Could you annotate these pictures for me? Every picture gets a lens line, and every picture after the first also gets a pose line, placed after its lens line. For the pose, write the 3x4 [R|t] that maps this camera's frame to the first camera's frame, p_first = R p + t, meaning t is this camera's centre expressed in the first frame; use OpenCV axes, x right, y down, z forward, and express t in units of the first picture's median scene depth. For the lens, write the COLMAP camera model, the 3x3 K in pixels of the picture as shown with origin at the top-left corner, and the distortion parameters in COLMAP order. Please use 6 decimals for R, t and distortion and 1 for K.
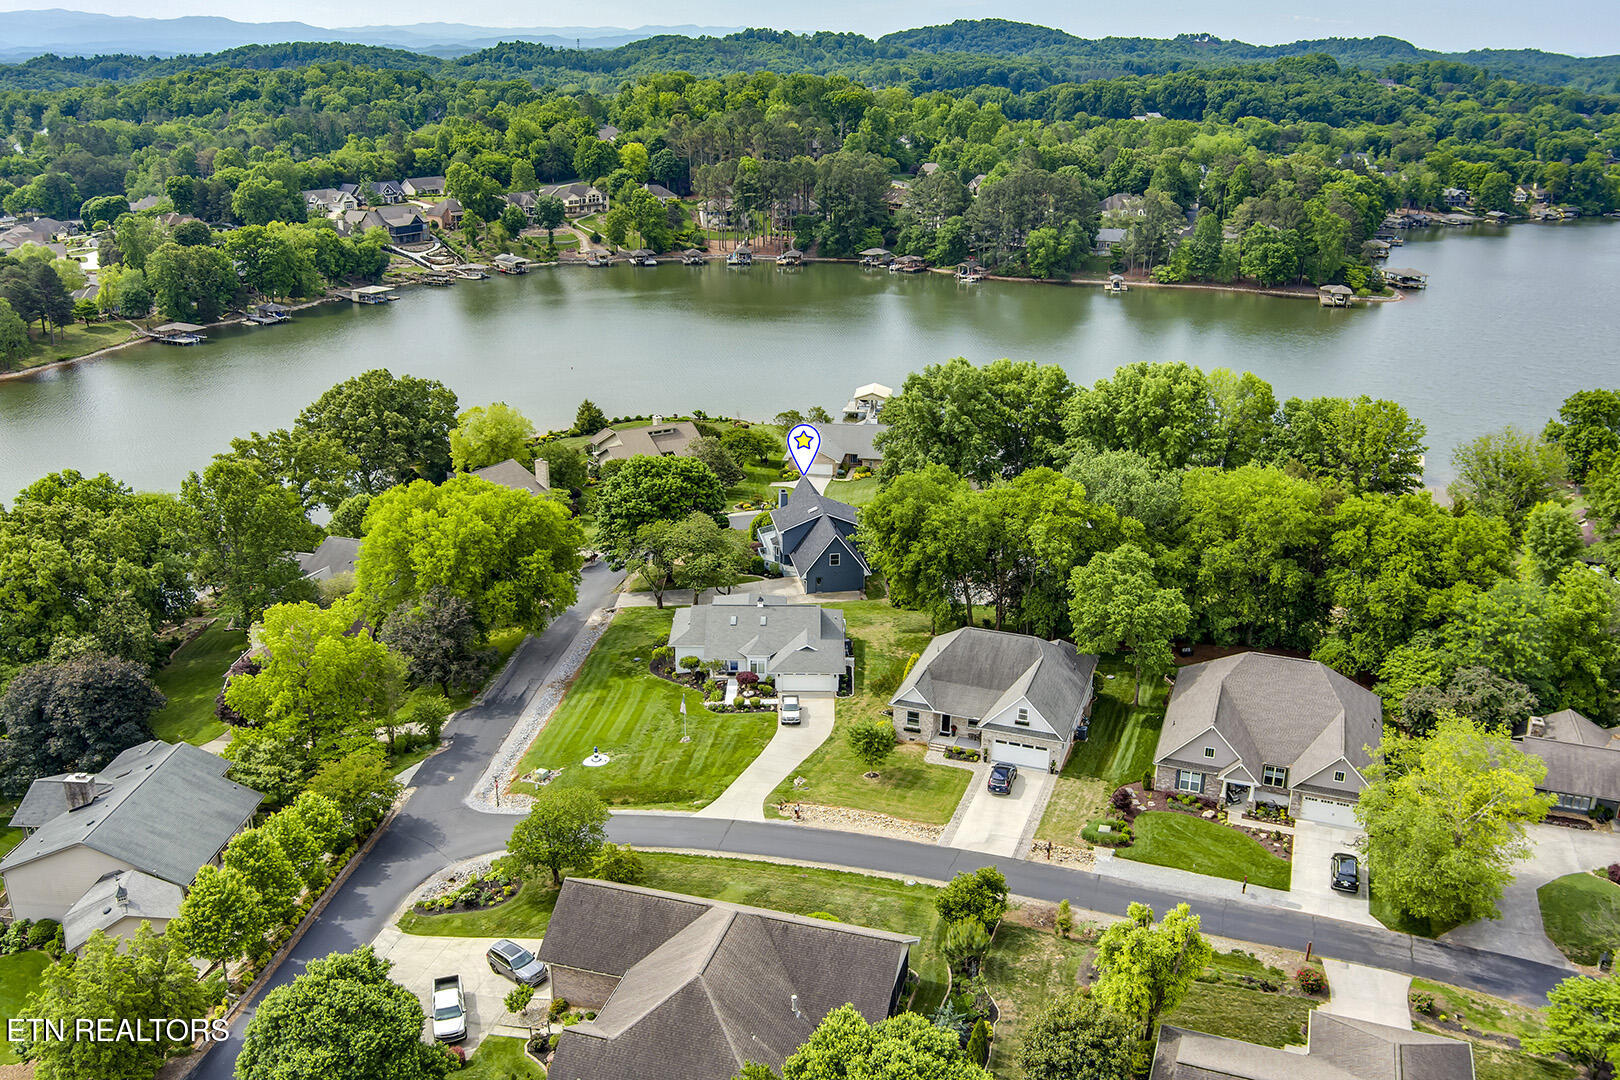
lens RADIAL K [[1309.0, 0, 807.3], [0, 1309.0, 562.9], [0, 0, 1]] dist [-0.069590, 0.014010]
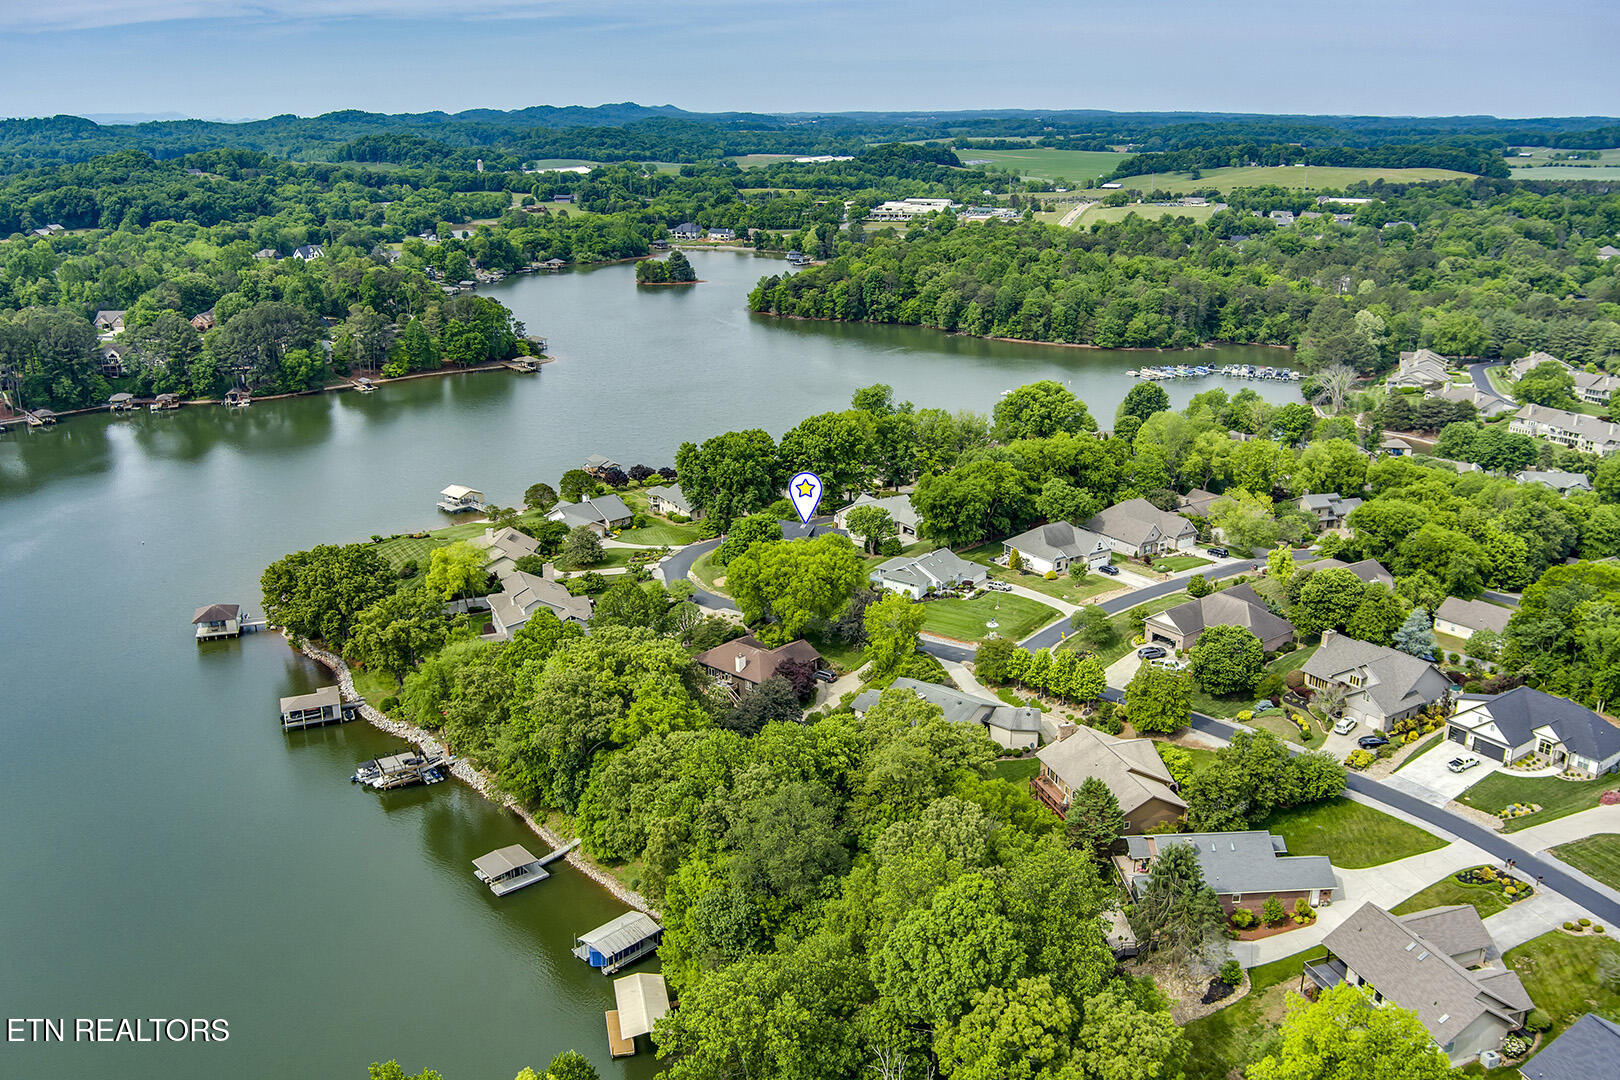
lens RADIAL K [[1309.0, 0, 807.3], [0, 1309.0, 562.9], [0, 0, 1]] dist [-0.069590, 0.014010]
pose [[0.596972, -0.262467, 0.758113, -0.426765], [0.299323, 0.949603, 0.093062, -0.049234], [-0.744332, 0.171365, 0.645448, -0.022709]]
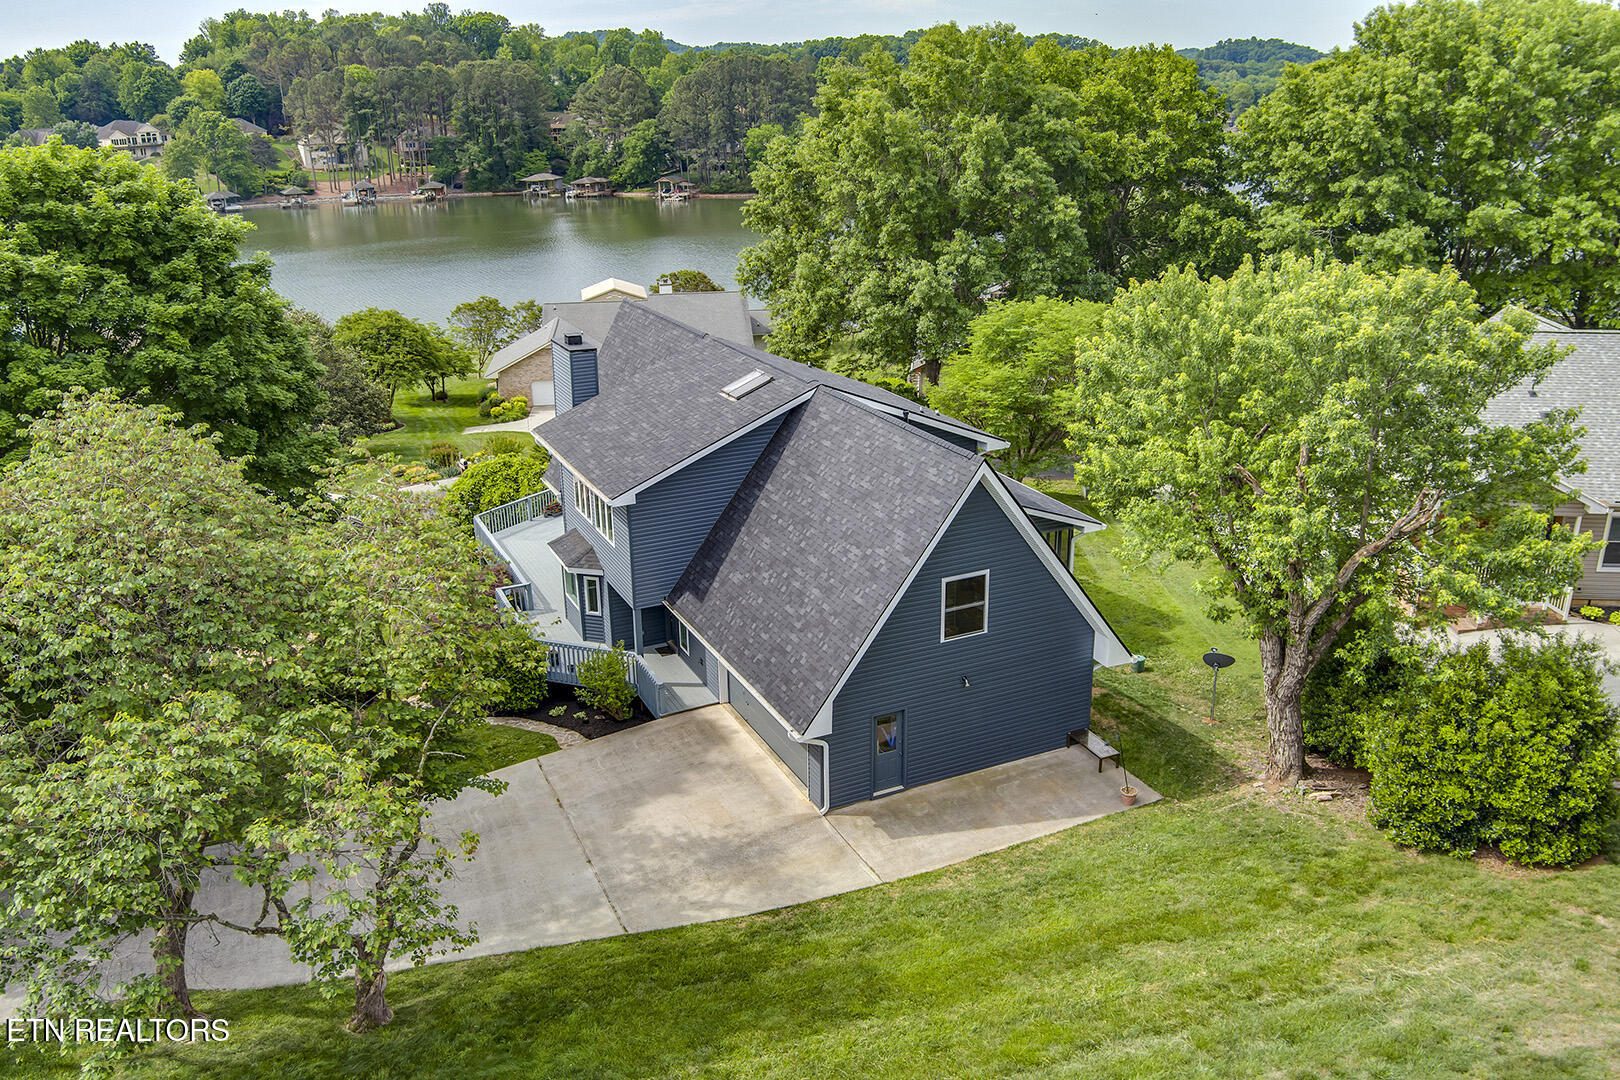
lens RADIAL K [[1309.0, 0, 807.3], [0, 1309.0, 562.9], [0, 0, 1]] dist [-0.069590, 0.014010]
pose [[0.962176, -0.114342, 0.247273, -0.012530], [0.115872, 0.993229, 0.008404, -0.003507], [-0.246559, 0.020566, 0.968910, 0.233060]]
